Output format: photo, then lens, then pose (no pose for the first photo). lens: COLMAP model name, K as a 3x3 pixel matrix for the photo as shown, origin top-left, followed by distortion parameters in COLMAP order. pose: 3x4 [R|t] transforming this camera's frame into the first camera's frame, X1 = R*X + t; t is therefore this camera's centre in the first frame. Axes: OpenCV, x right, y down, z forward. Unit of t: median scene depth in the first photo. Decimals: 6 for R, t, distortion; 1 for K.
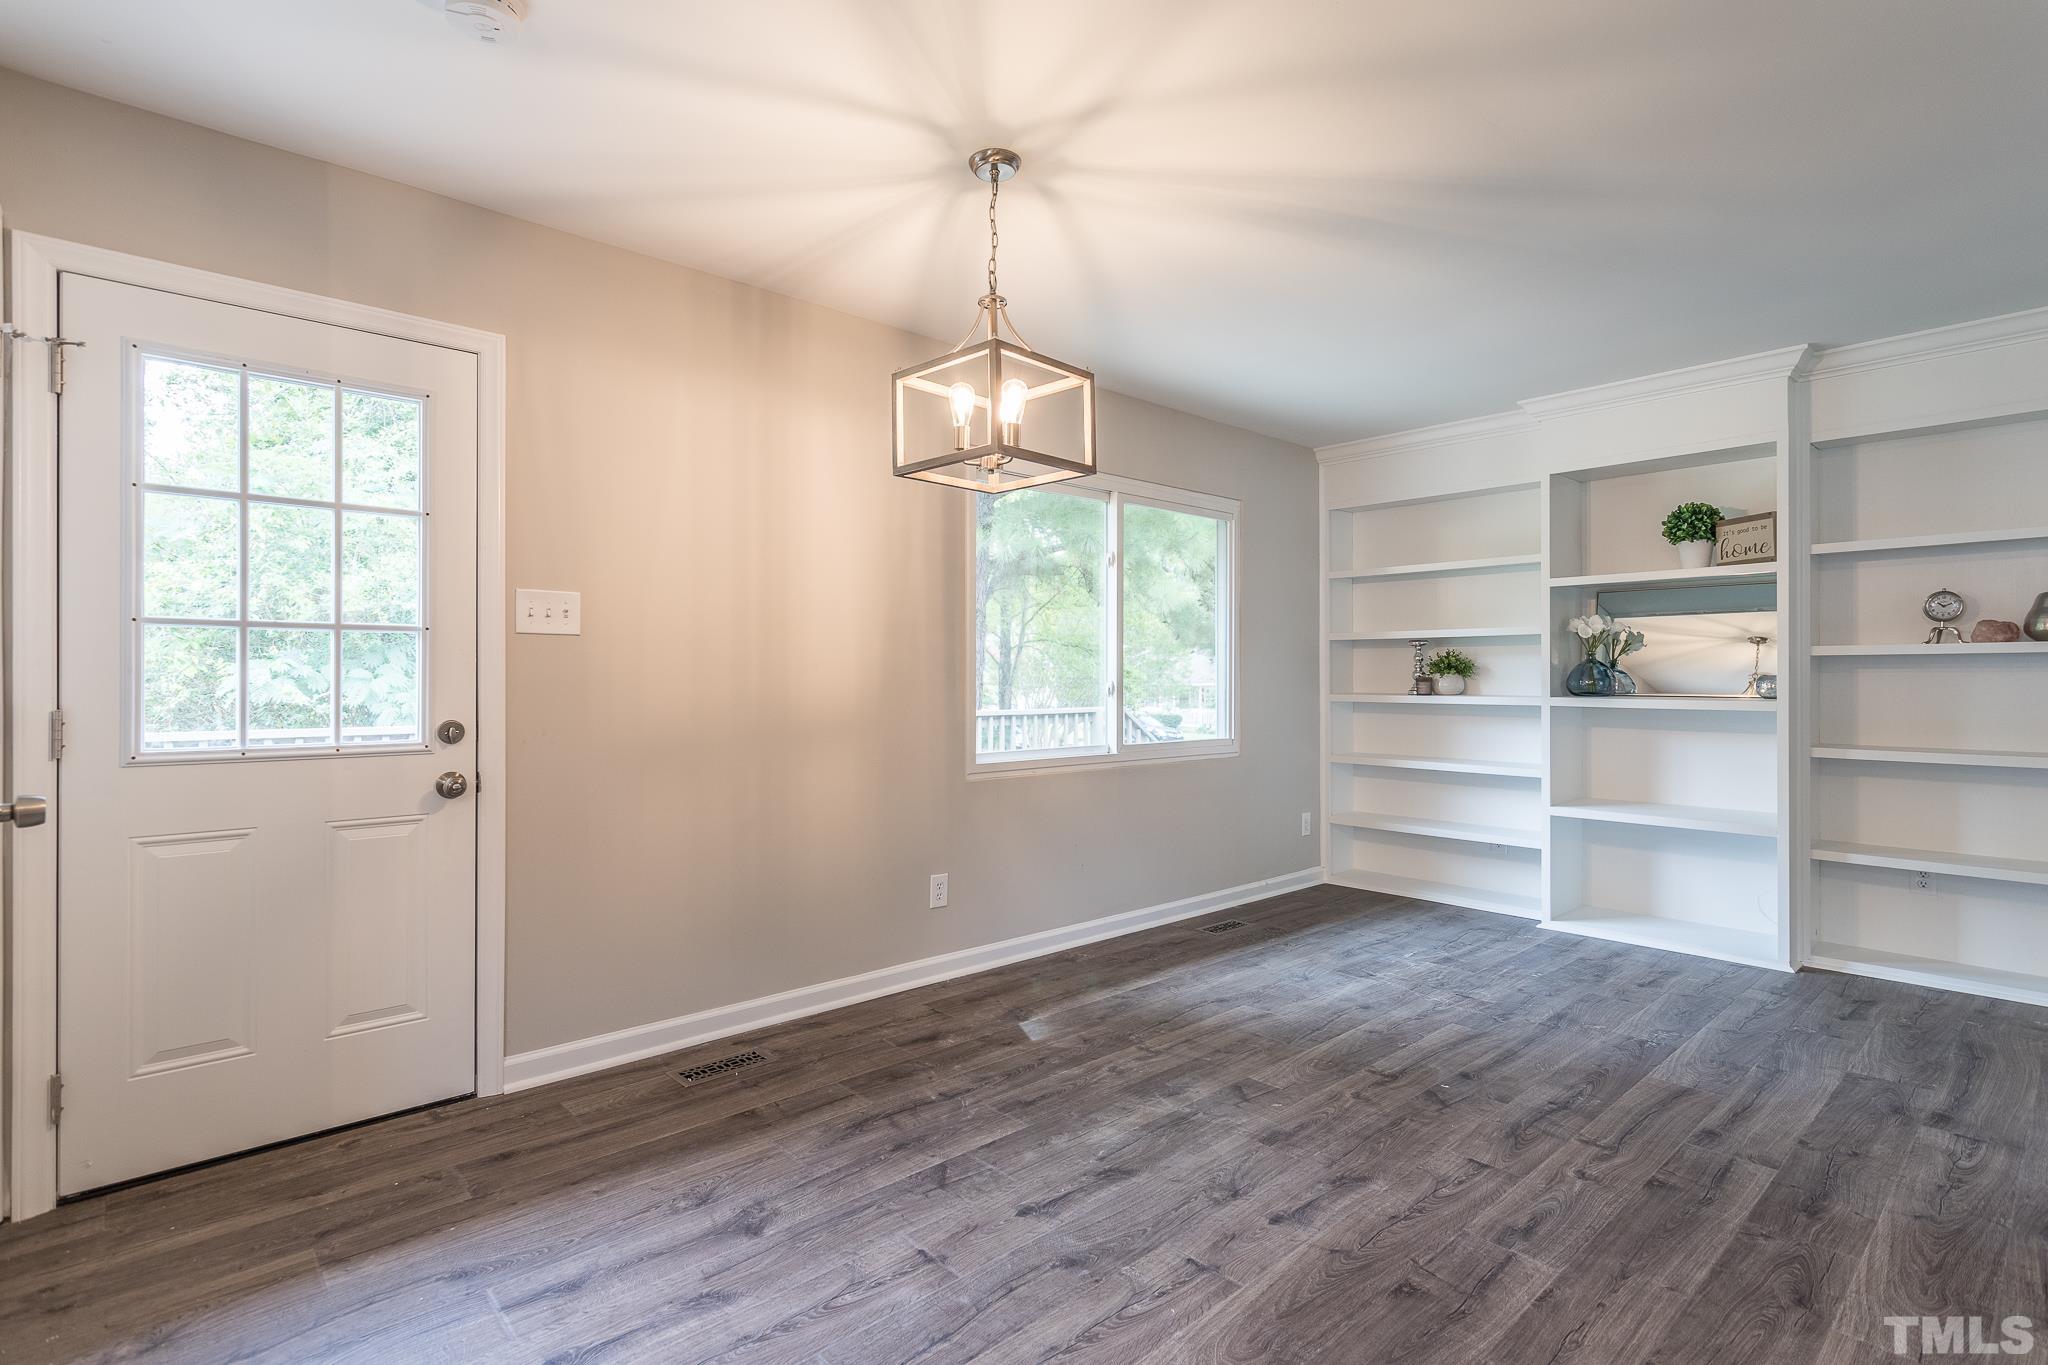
lens RADIAL K [[978.4, 0, 1030.6], [0, 978.4, 677.7], [0, 0, 1]] dist [0.003245, 0.001270]
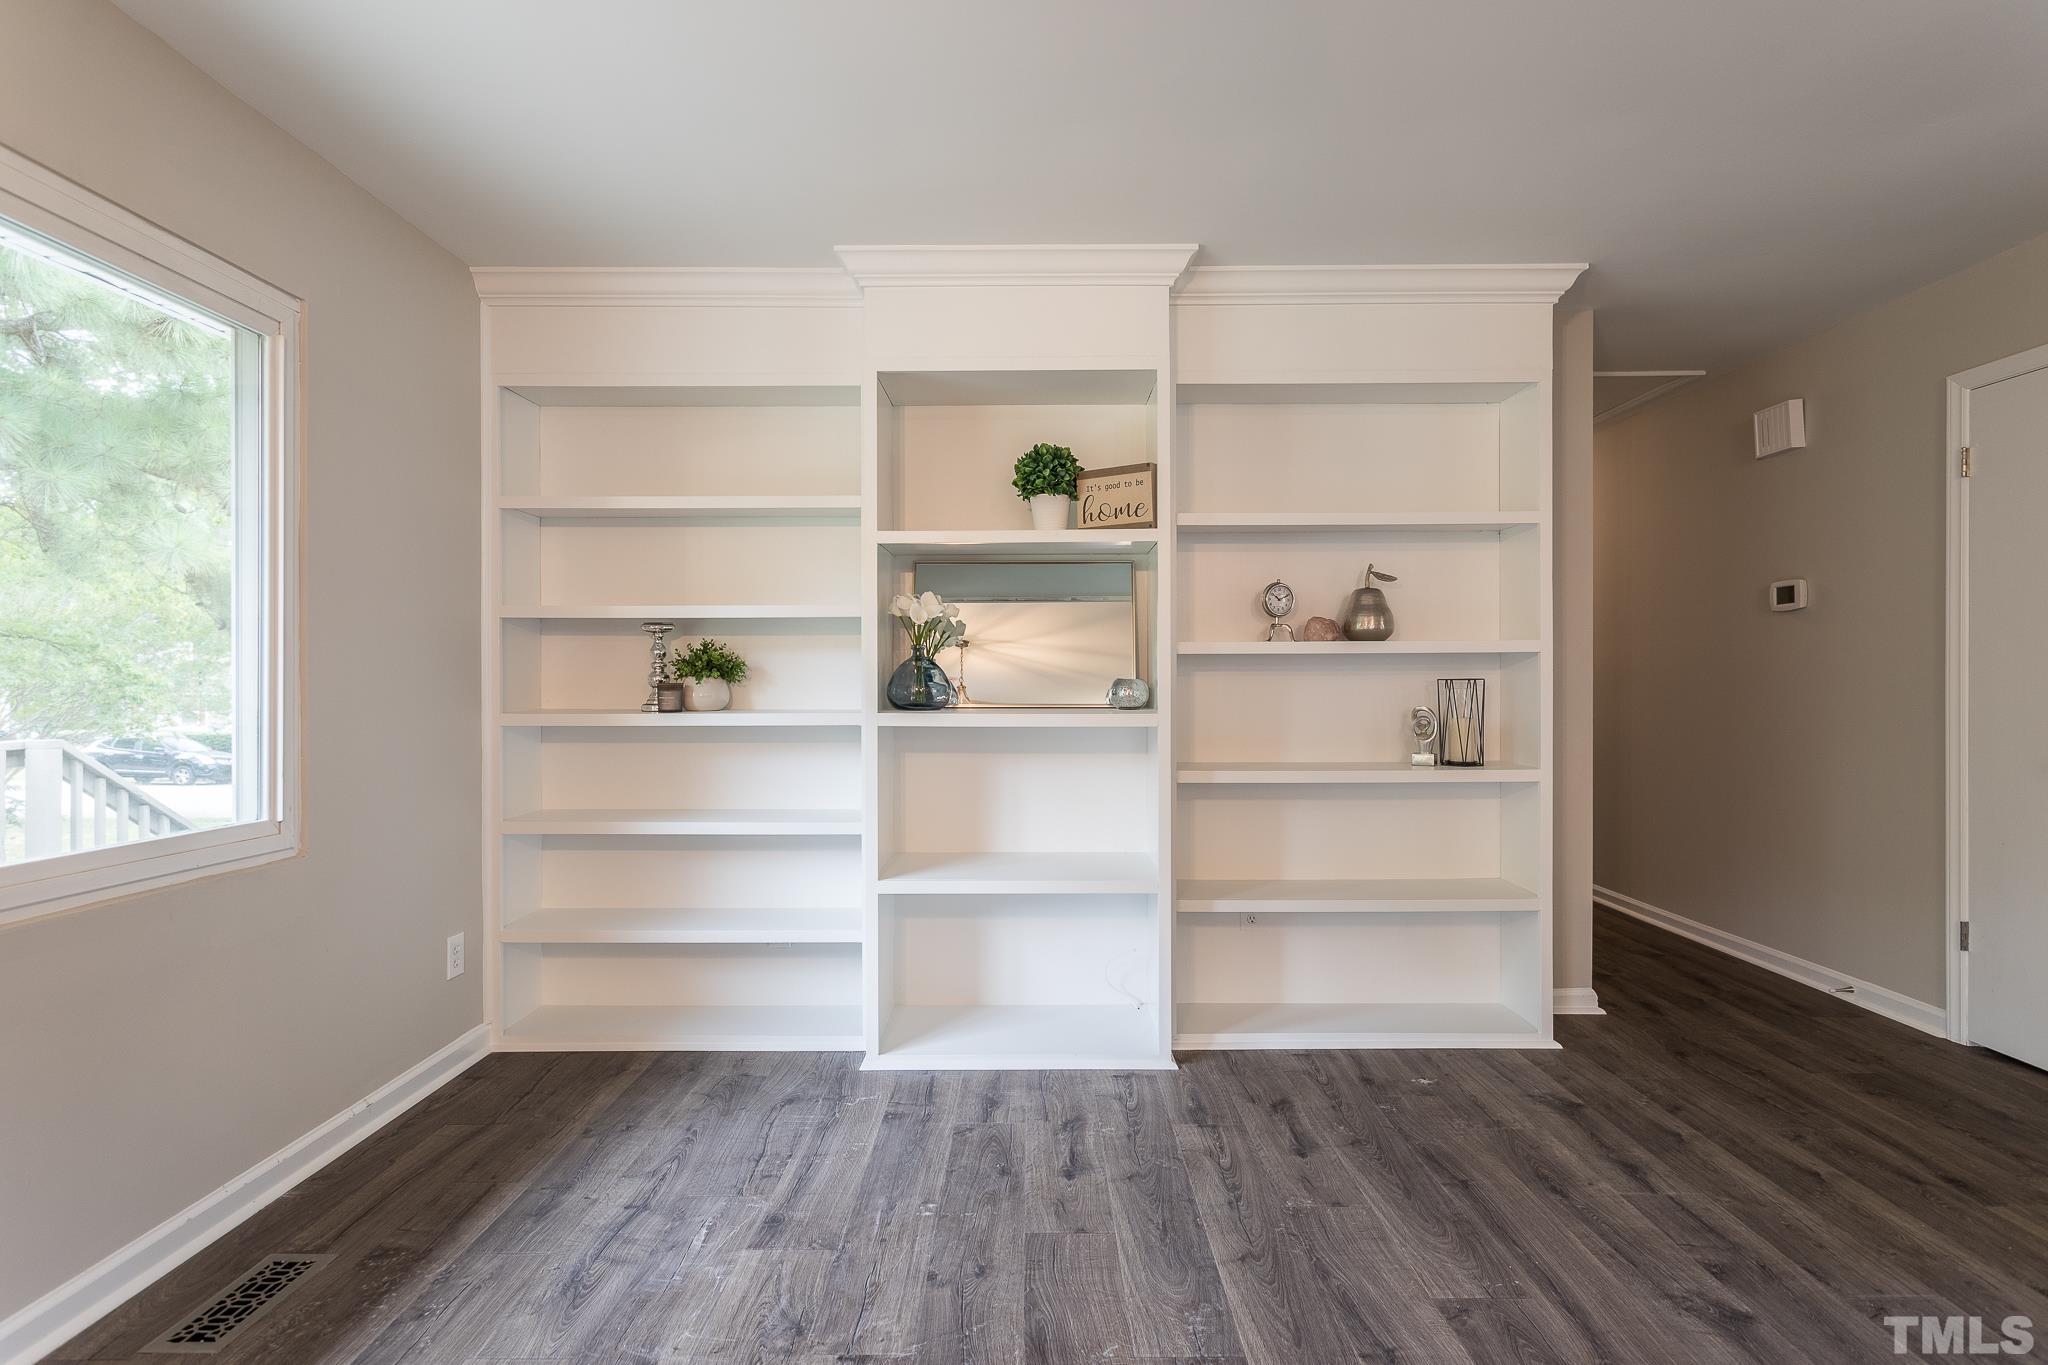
lens RADIAL K [[978.4, 0, 1030.6], [0, 978.4, 677.7], [0, 0, 1]] dist [0.003245, 0.001270]
pose [[0.677331, 0.000774, 0.735678, 0.118749], [0.003817, 0.999982, -0.004566, -0.000153], [-0.735669, 0.005901, 0.677316, 0.480524]]
